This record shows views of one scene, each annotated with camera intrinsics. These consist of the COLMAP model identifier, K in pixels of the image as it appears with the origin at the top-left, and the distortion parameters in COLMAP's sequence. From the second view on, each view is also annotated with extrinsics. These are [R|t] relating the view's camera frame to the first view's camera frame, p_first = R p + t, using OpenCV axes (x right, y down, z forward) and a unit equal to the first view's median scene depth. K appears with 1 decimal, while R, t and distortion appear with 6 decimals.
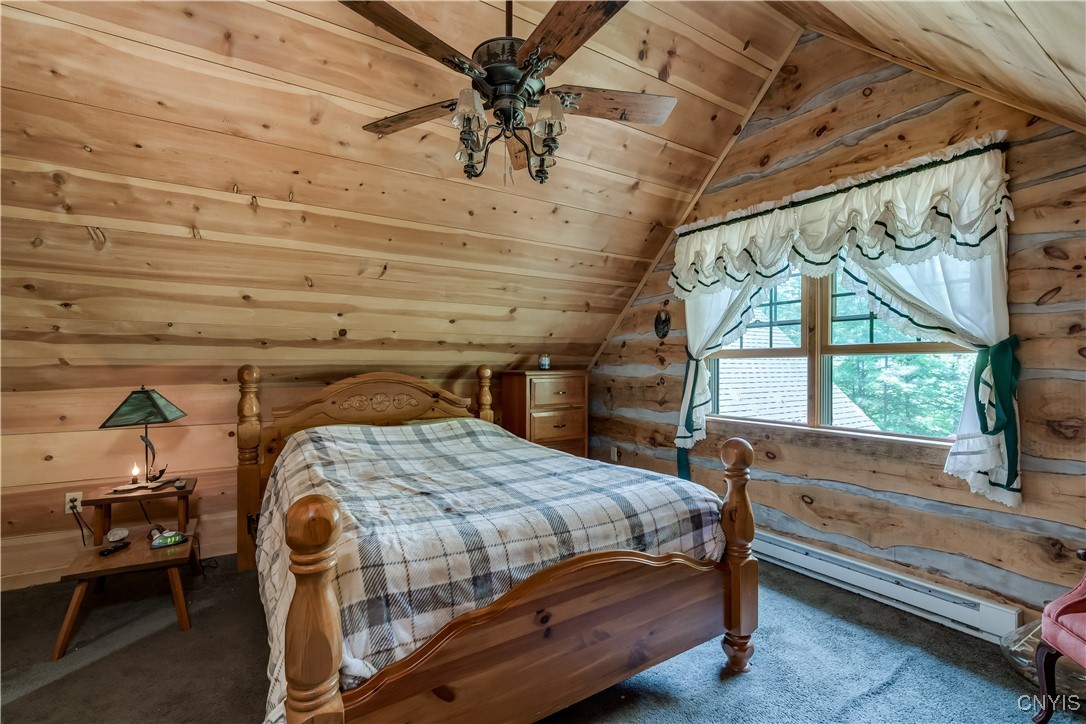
lens RADIAL K [[490.1, 0, 545.2], [0, 490.1, 366.1], [0, 0, 1]] dist [-0.004977, 0.000152]
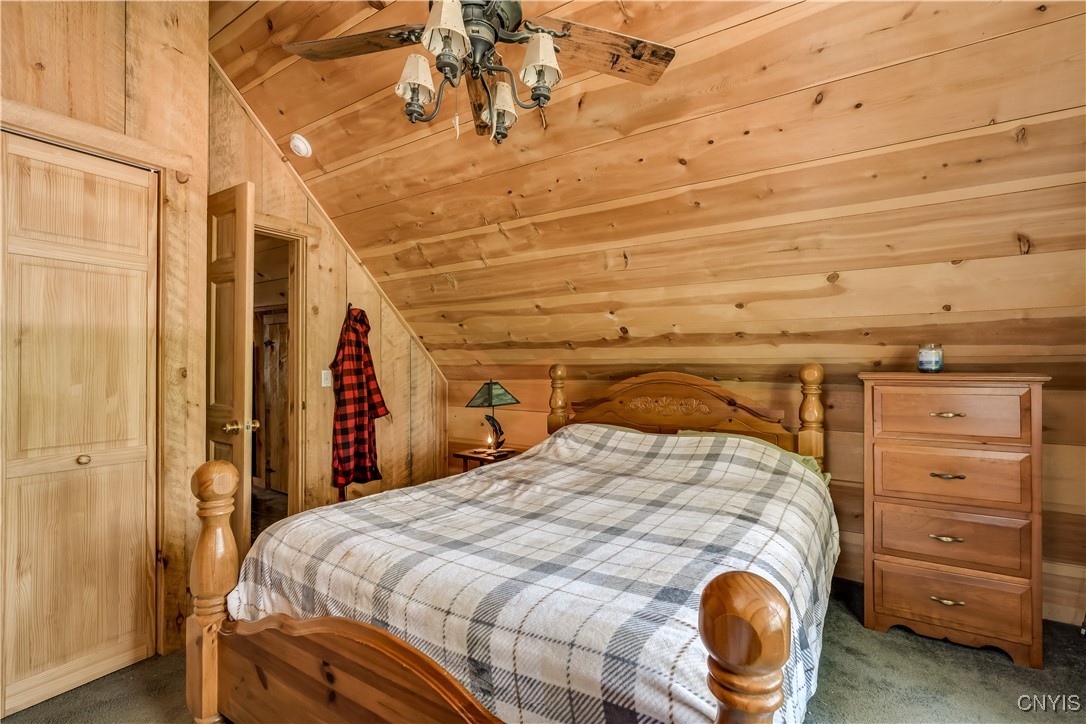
lens RADIAL K [[490.1, 0, 546.2], [0, 490.1, 360.0], [0, 0, 1]] dist [-0.004977, 0.000152]
pose [[0.413070, -0.010259, -0.910641, 0.461853], [-0.001604, 0.999927, -0.011992, 0.002308], [0.910698, 0.006414, 0.413024, 0.520091]]
